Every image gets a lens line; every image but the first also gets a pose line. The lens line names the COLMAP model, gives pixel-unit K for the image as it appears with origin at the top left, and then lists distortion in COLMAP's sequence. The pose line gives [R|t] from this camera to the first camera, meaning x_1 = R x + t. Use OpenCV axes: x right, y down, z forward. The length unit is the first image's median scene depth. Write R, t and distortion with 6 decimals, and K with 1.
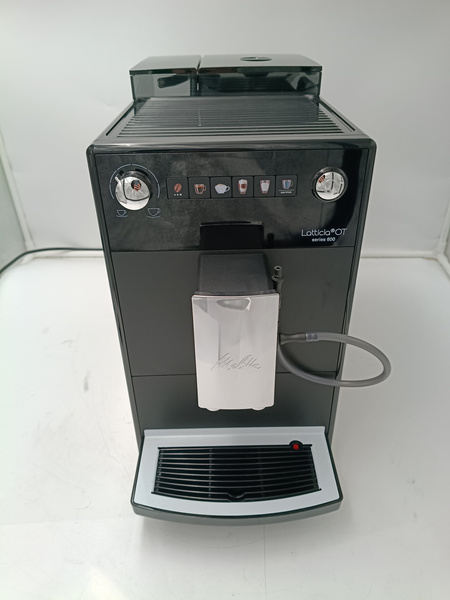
lens RADIAL K [[475.8, 0, 225.0], [0, 475.8, 300.0], [0, 0, 1]] dist [-0.042005, -0.005759]
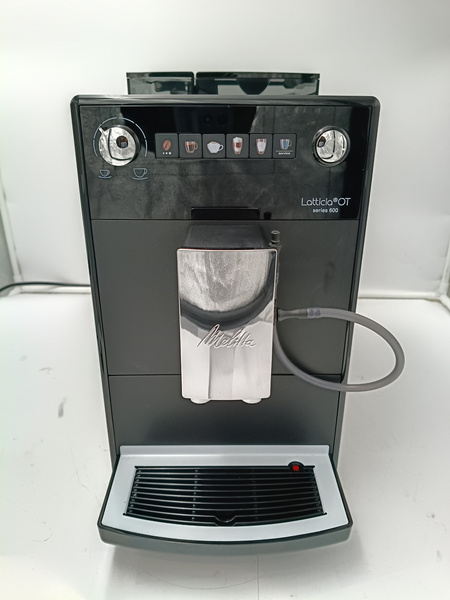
lens RADIAL K [[475.8, 0, 225.0], [0, 475.8, 300.0], [0, 0, 1]] dist [-0.042005, -0.005759]
pose [[0.999779, 0.020222, 0.005695, 0.011286], [-0.018965, 0.985364, -0.169405, 0.172641], [-0.009037, 0.169260, 0.985530, 0.114622]]
